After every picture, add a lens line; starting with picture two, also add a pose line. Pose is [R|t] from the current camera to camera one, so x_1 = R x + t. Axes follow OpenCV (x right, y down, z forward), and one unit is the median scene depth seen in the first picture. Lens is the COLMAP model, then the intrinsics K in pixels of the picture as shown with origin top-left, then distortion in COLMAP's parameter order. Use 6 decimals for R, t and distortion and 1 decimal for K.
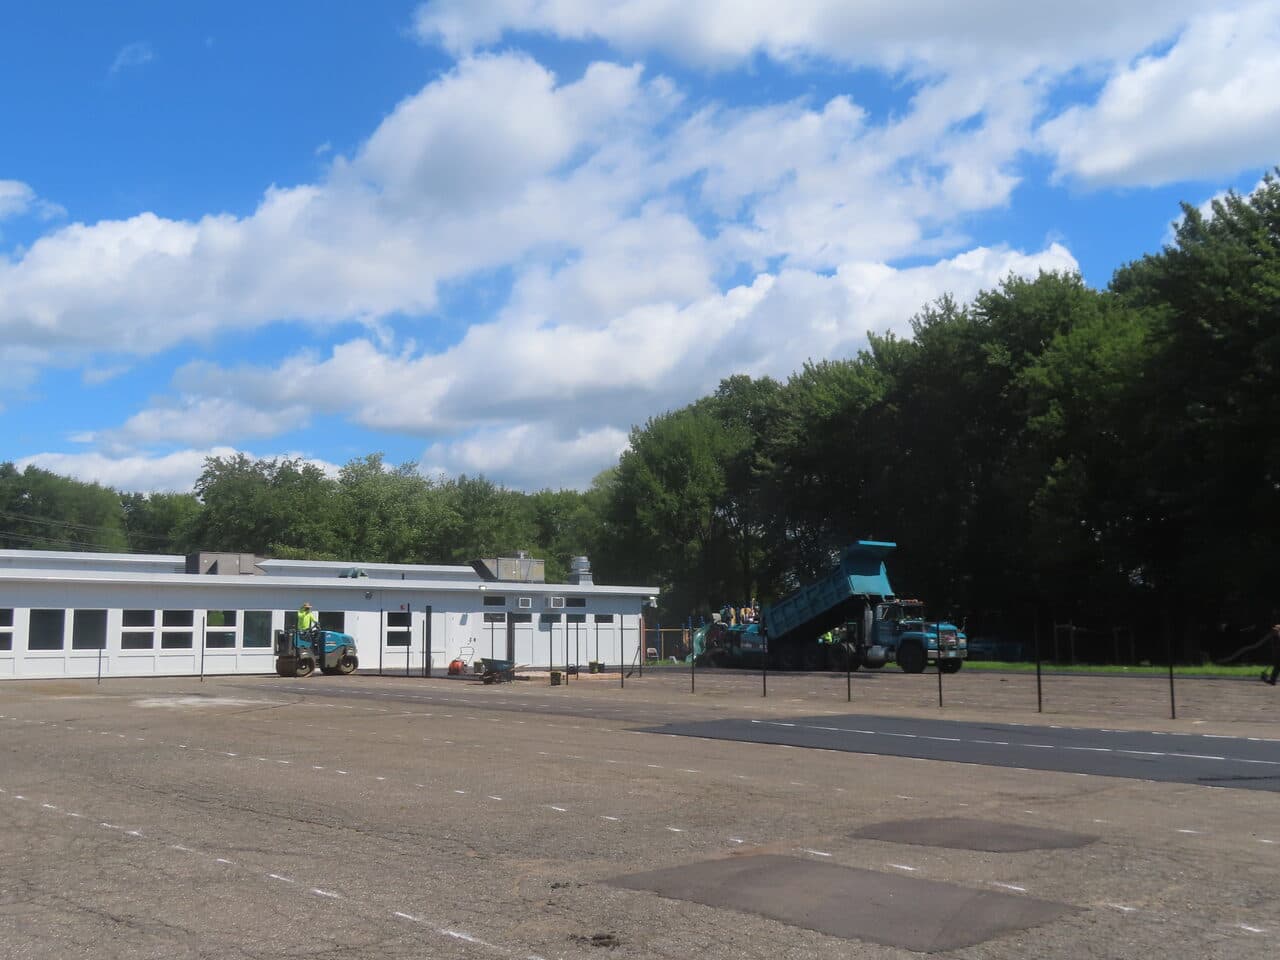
lens RADIAL K [[1359.4, 0, 640.0], [0, 1359.4, 480.0], [0, 0, 1]] dist [0.013659, 0.009639]
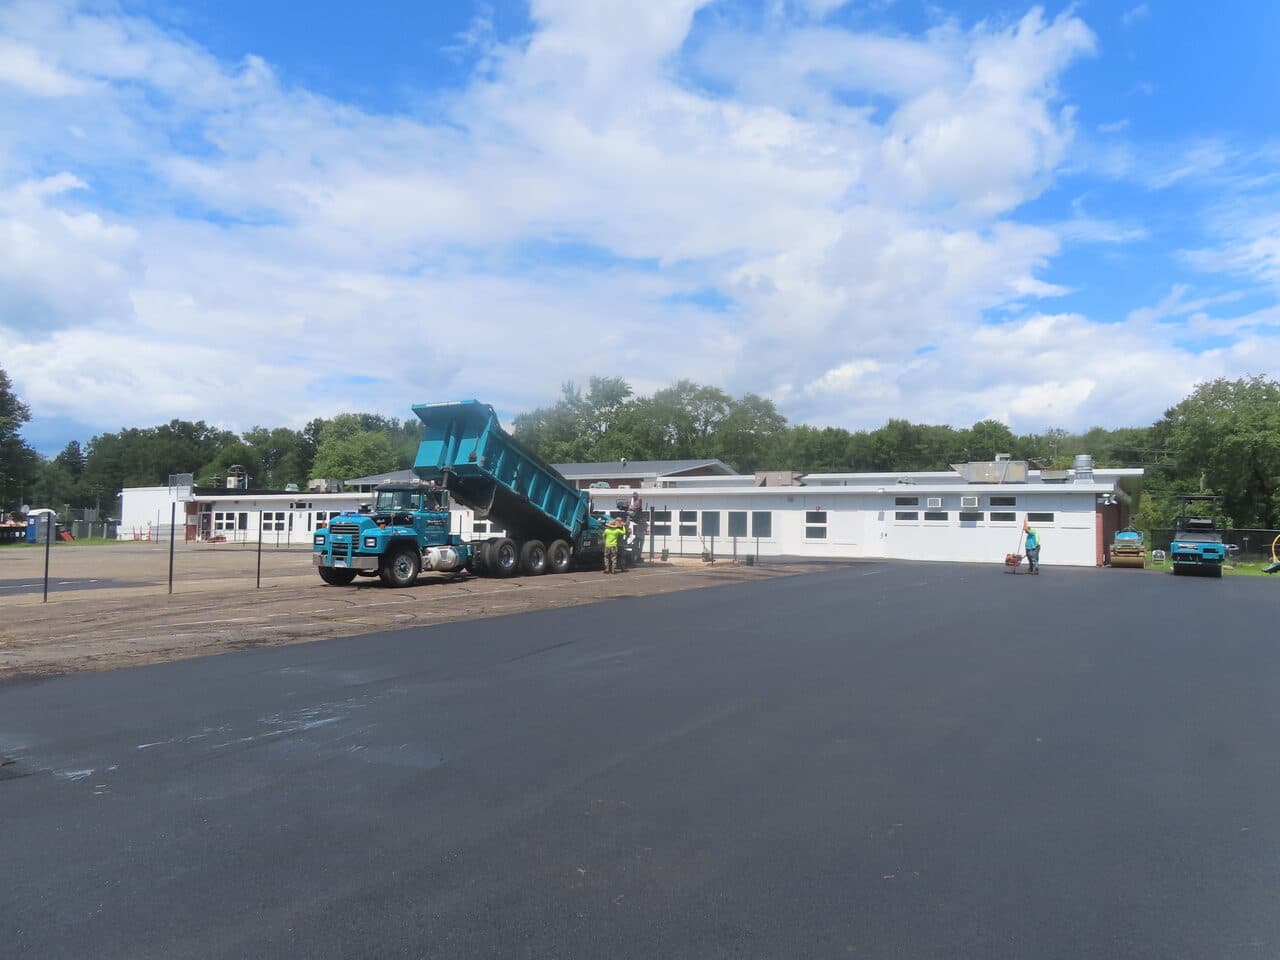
lens RADIAL K [[938.0, 0, 640.0], [0, 938.0, 480.0], [0, 0, 1]] dist [-0.001024, 0.001081]
pose [[0.314270, -0.038495, -0.948553, 0.560765], [0.094401, 0.995492, -0.009124, 0.055661], [0.944629, -0.086677, 0.316487, 0.528553]]
